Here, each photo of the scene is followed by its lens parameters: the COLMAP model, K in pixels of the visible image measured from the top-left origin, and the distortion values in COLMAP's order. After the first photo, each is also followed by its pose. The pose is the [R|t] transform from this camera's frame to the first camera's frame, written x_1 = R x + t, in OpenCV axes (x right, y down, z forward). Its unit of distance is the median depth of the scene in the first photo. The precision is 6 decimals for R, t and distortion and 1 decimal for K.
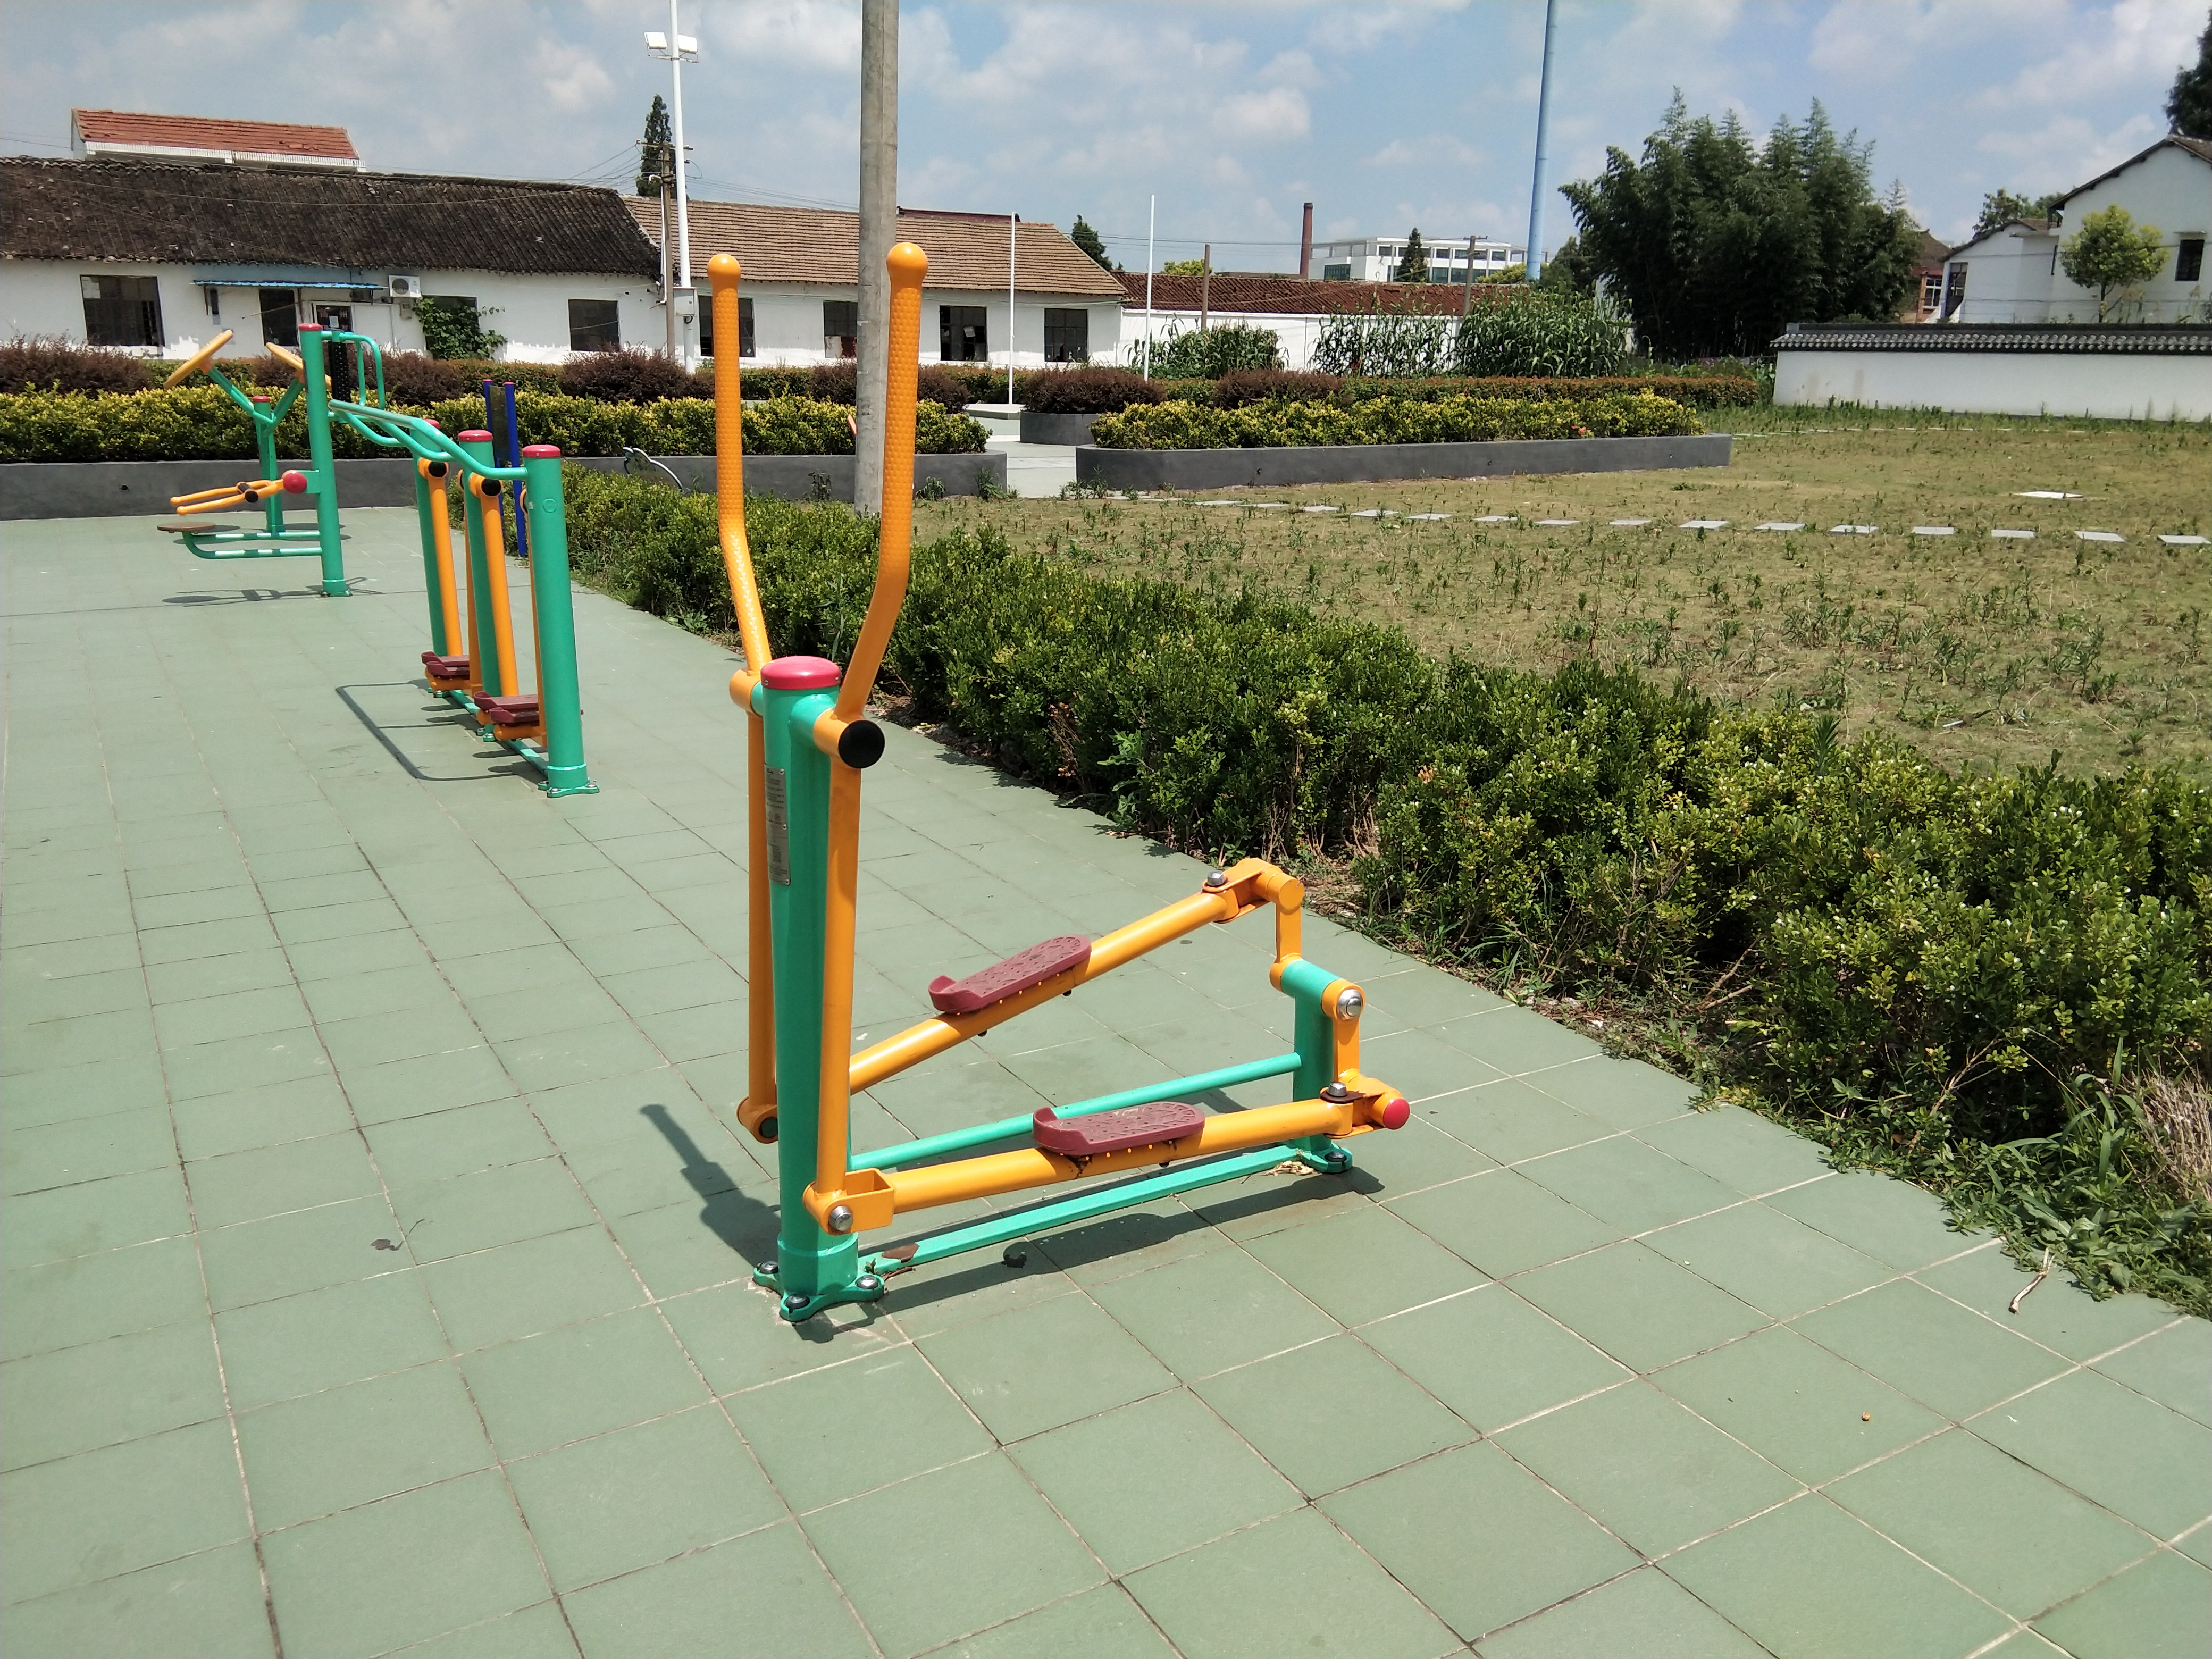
lens RADIAL K [[1762.5, 0, 1093.3], [0, 1762.5, 769.7], [0, 0, 1]] dist [0.120609, -0.187216]
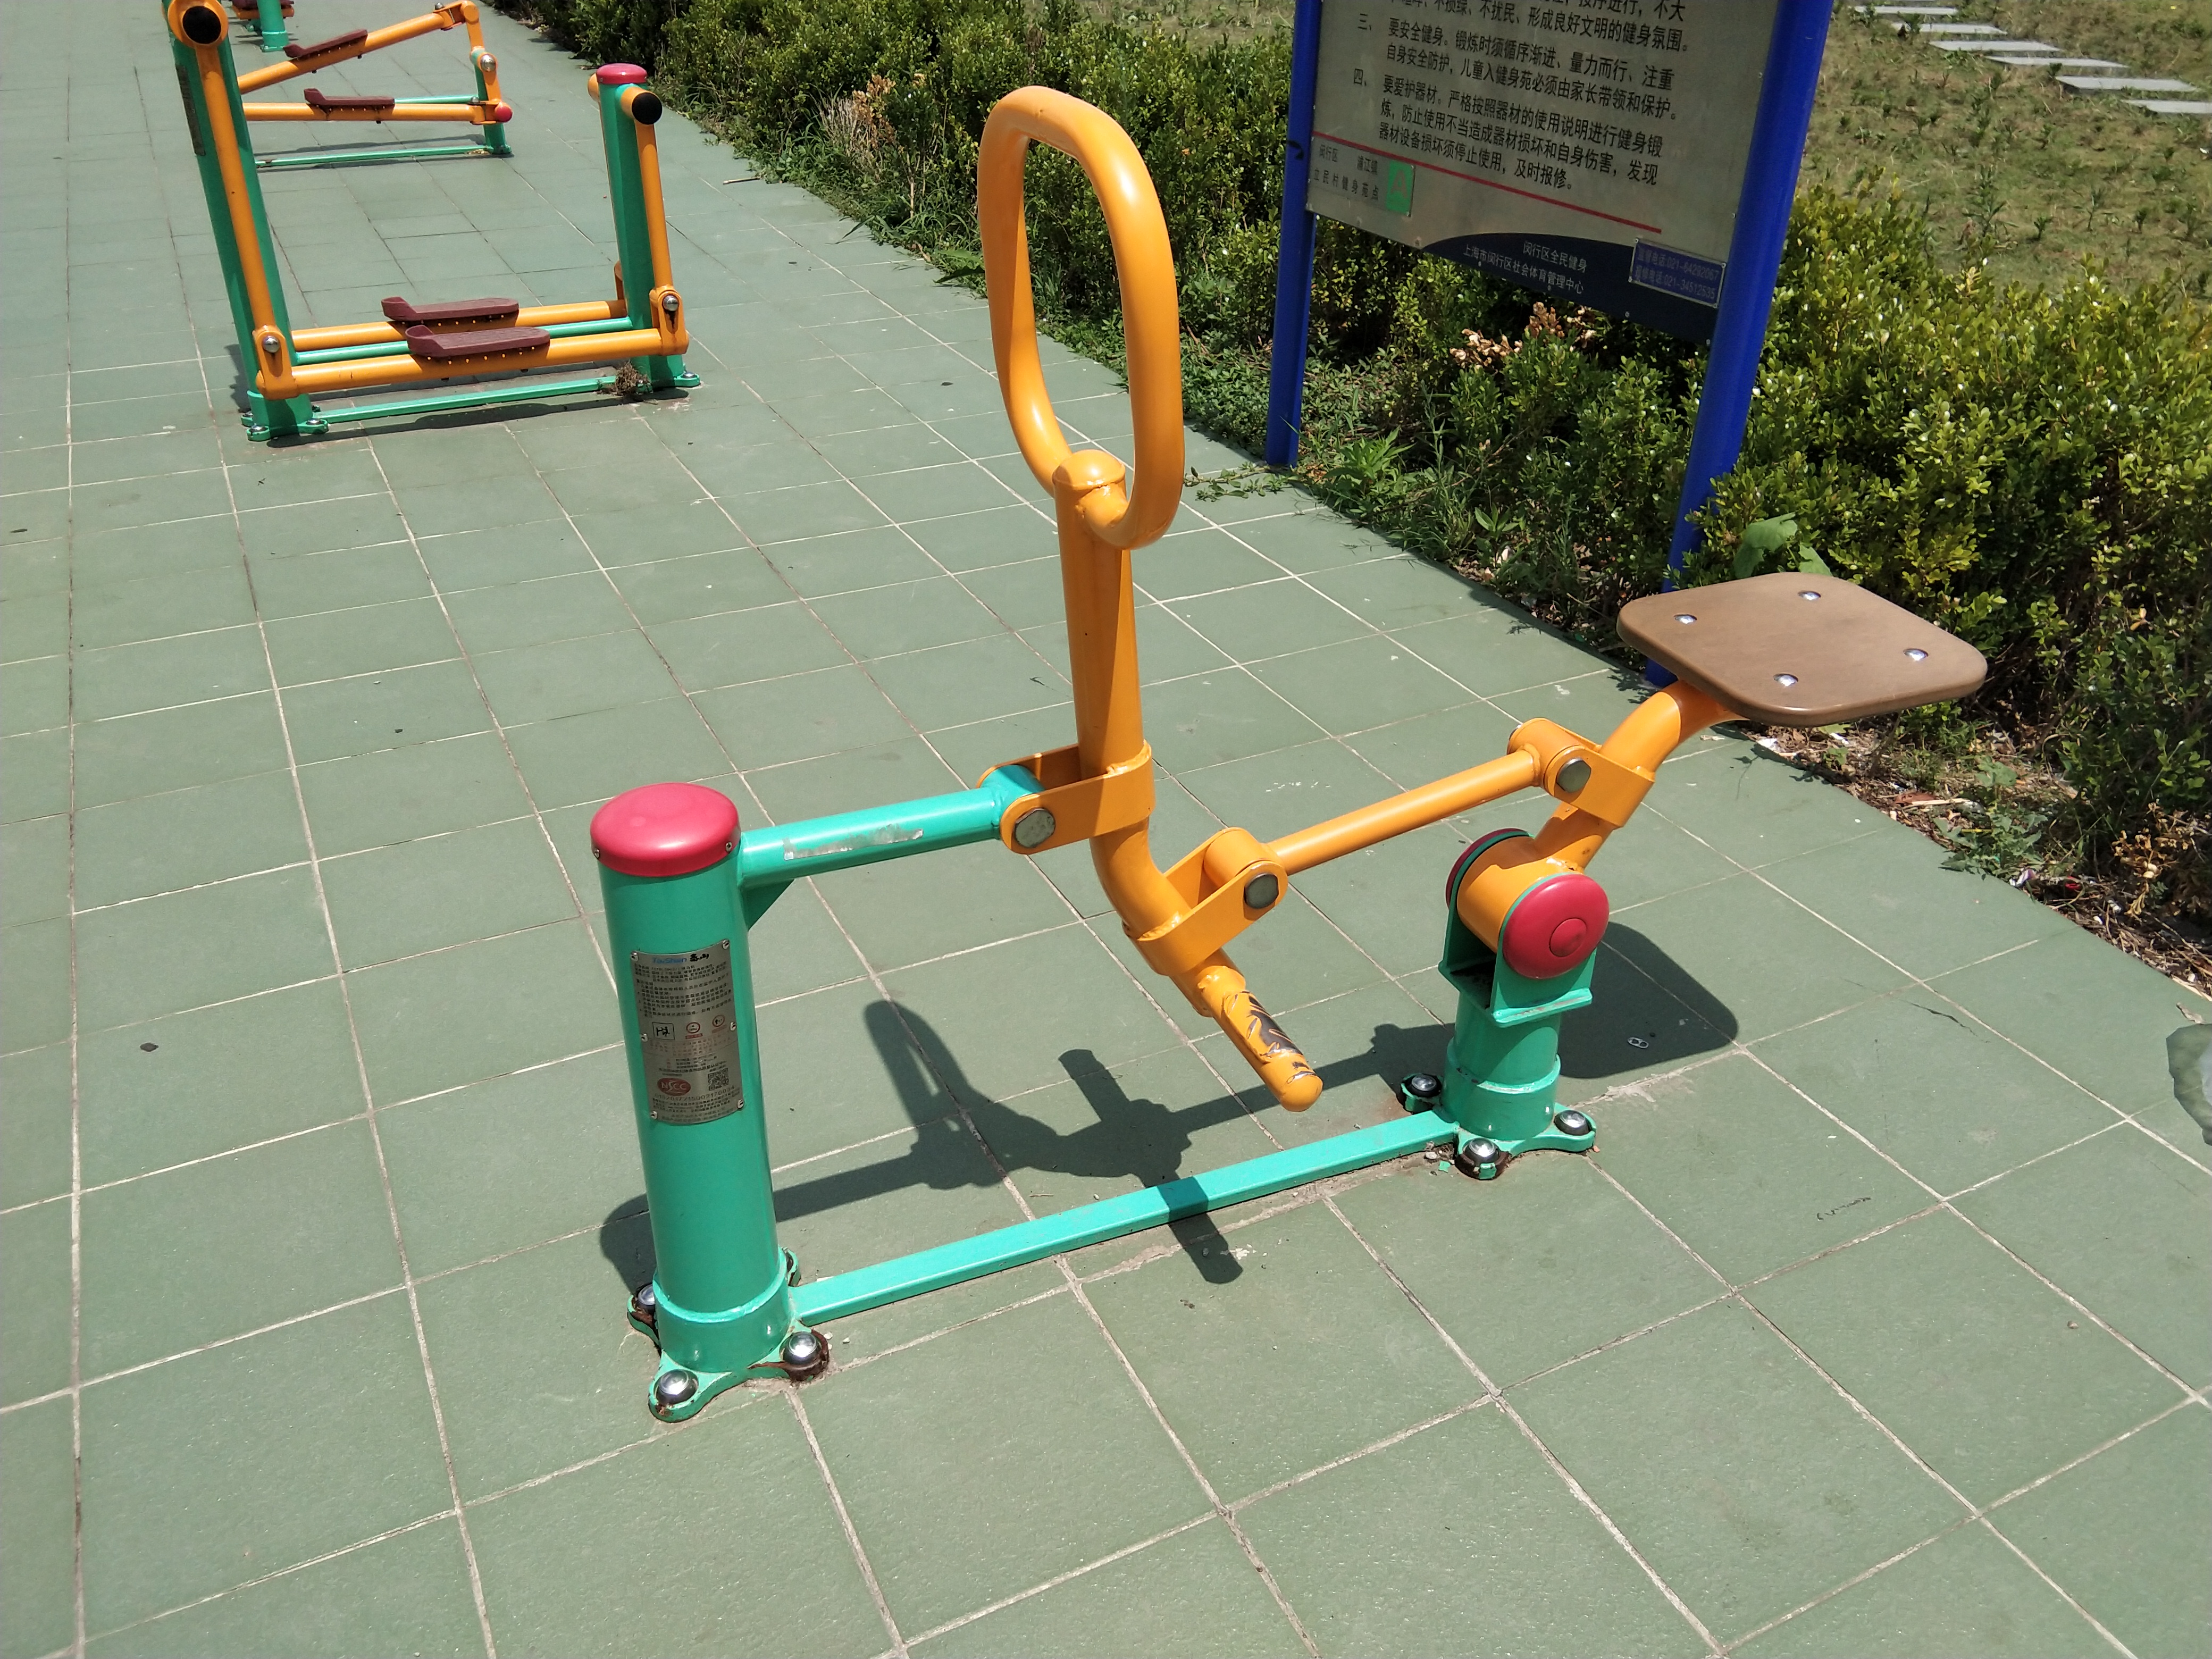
lens RADIAL K [[1753.4, 0, 1106.0], [0, 1753.4, 829.5], [0, 0, 1]] dist [0.061396, -0.080253]
pose [[0.998137, 0.030888, -0.052622, 0.071513], [-0.013895, 0.954807, 0.296902, 0.025565], [0.059415, -0.295618, 0.953457, -0.087937]]
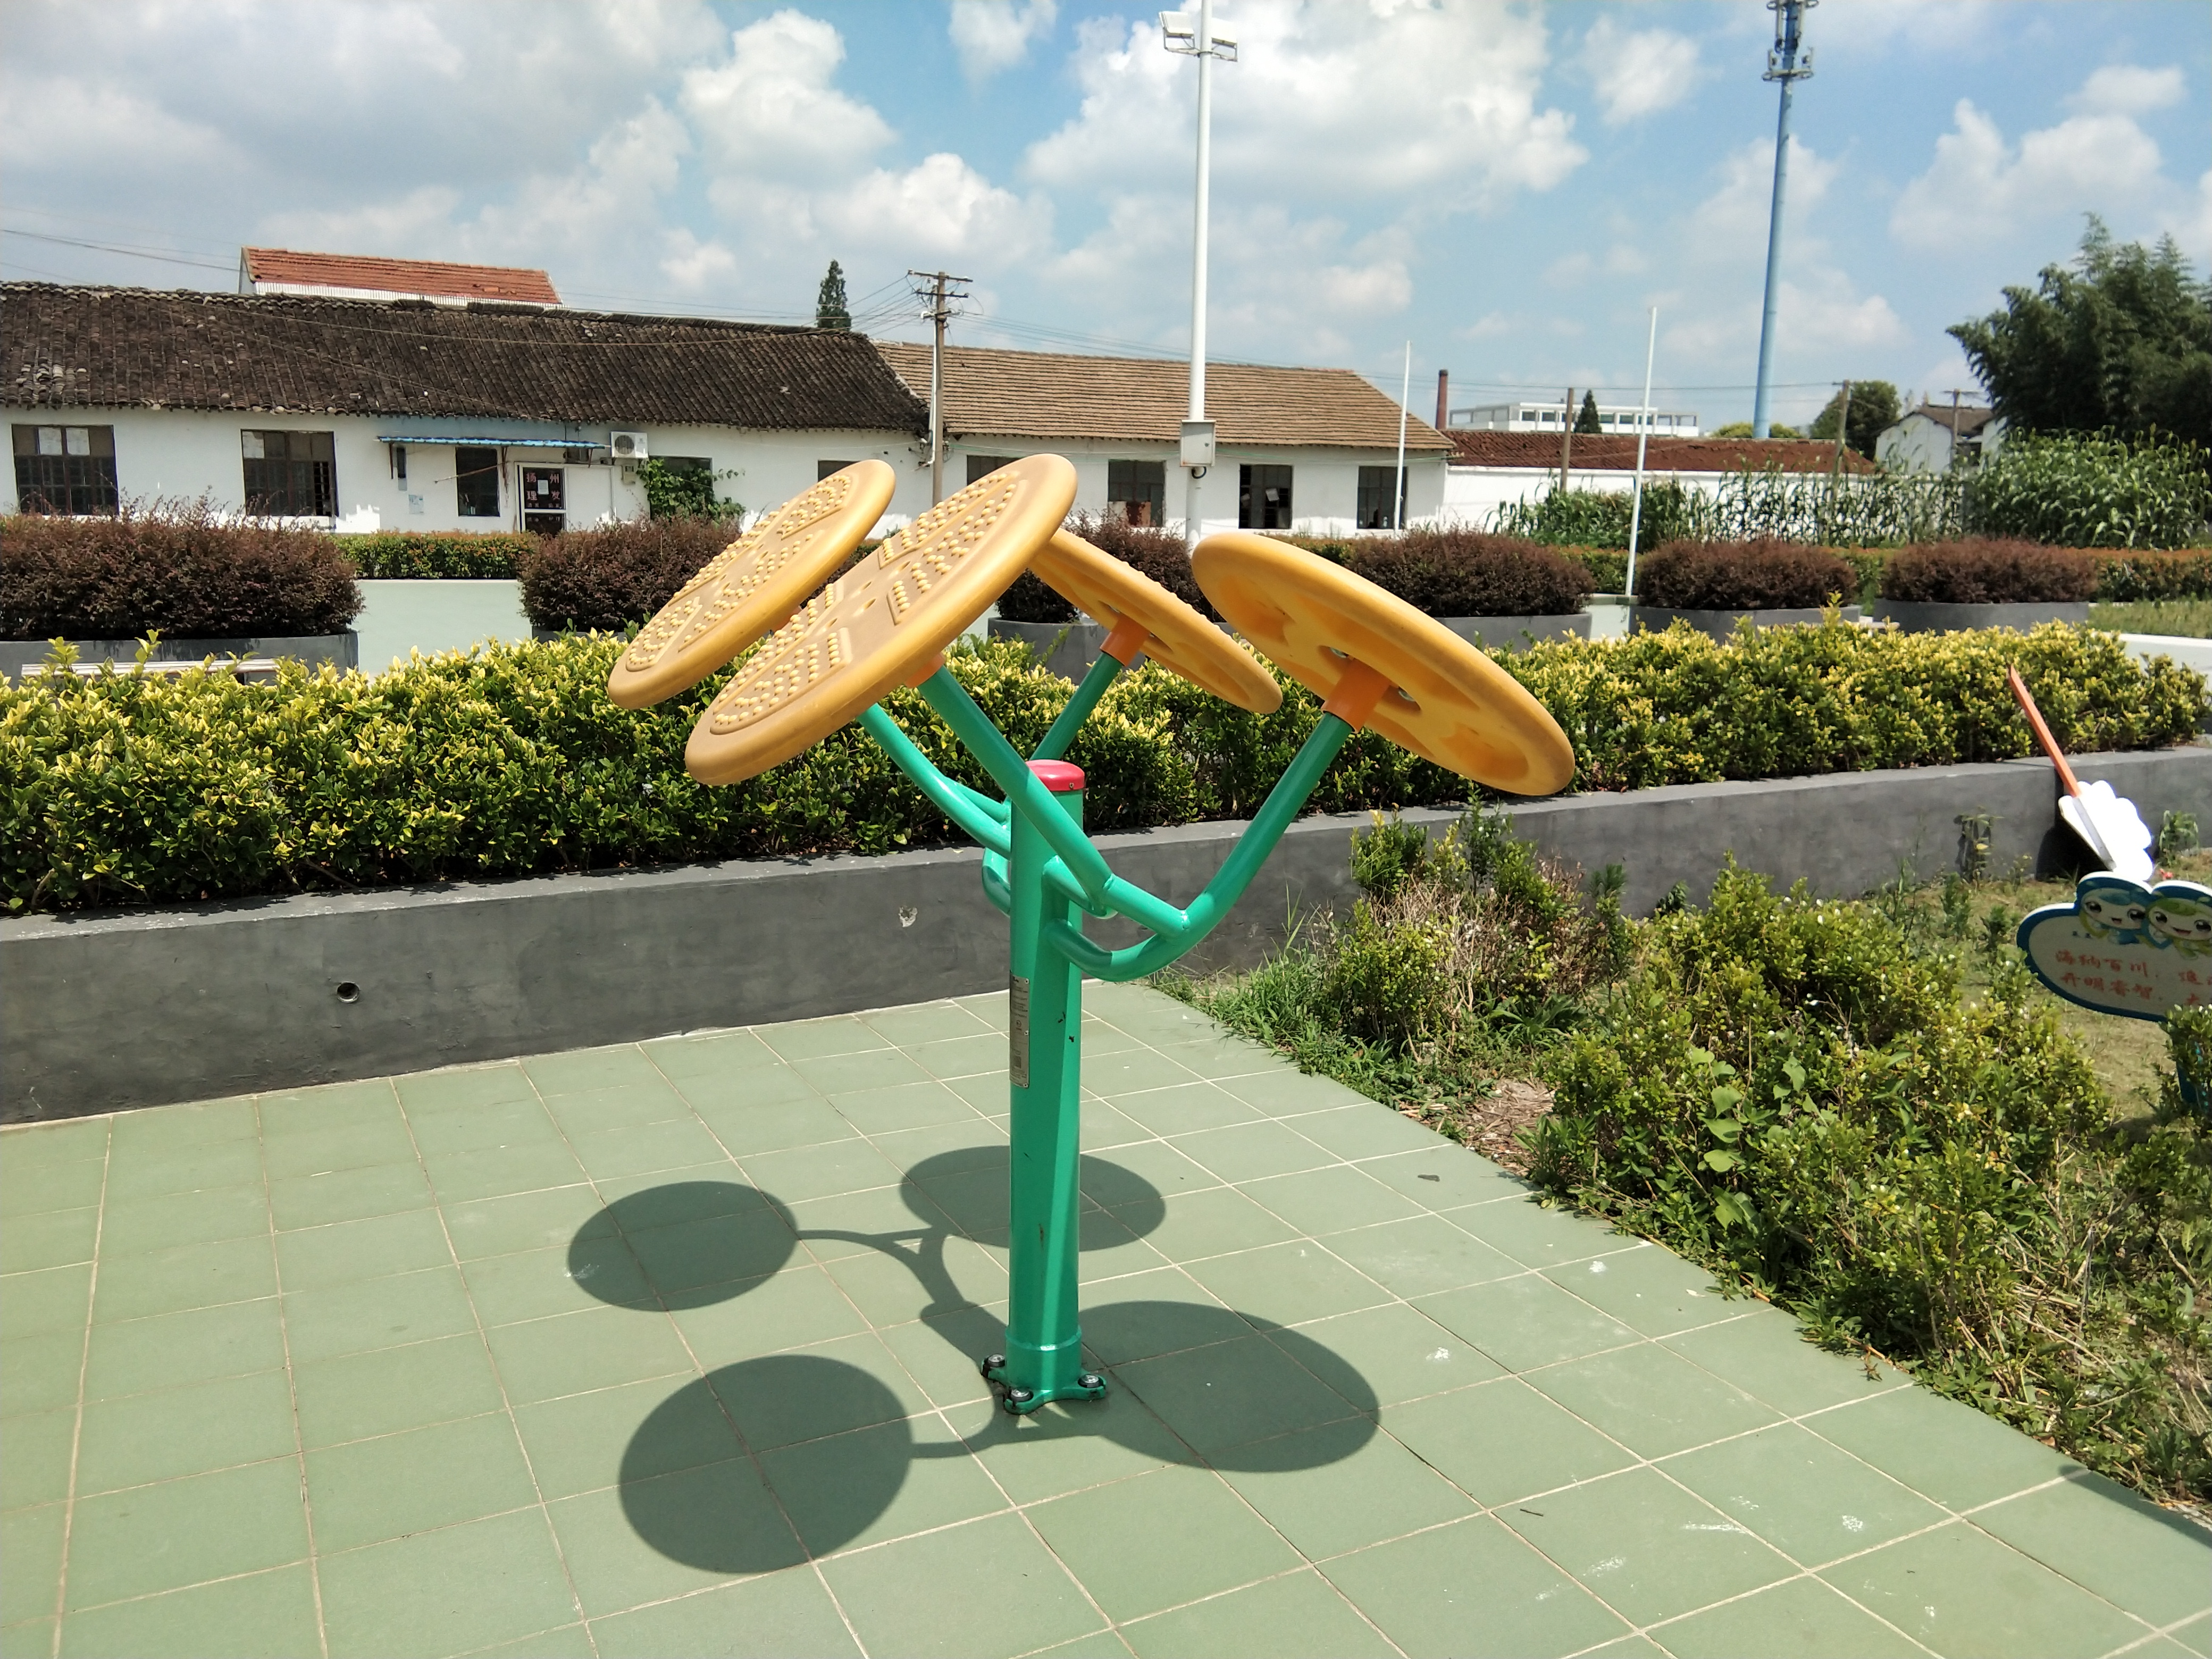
lens RADIAL K [[1734.2, 0, 1107.5], [0, 1734.2, 789.2], [0, 0, 1]] dist [0.161869, -0.301610]
pose [[0.998711, 0.005632, -0.050452, -0.125846], [-0.009499, 0.997006, -0.076744, -0.053347], [0.049869, 0.077125, 0.995773, 0.224472]]
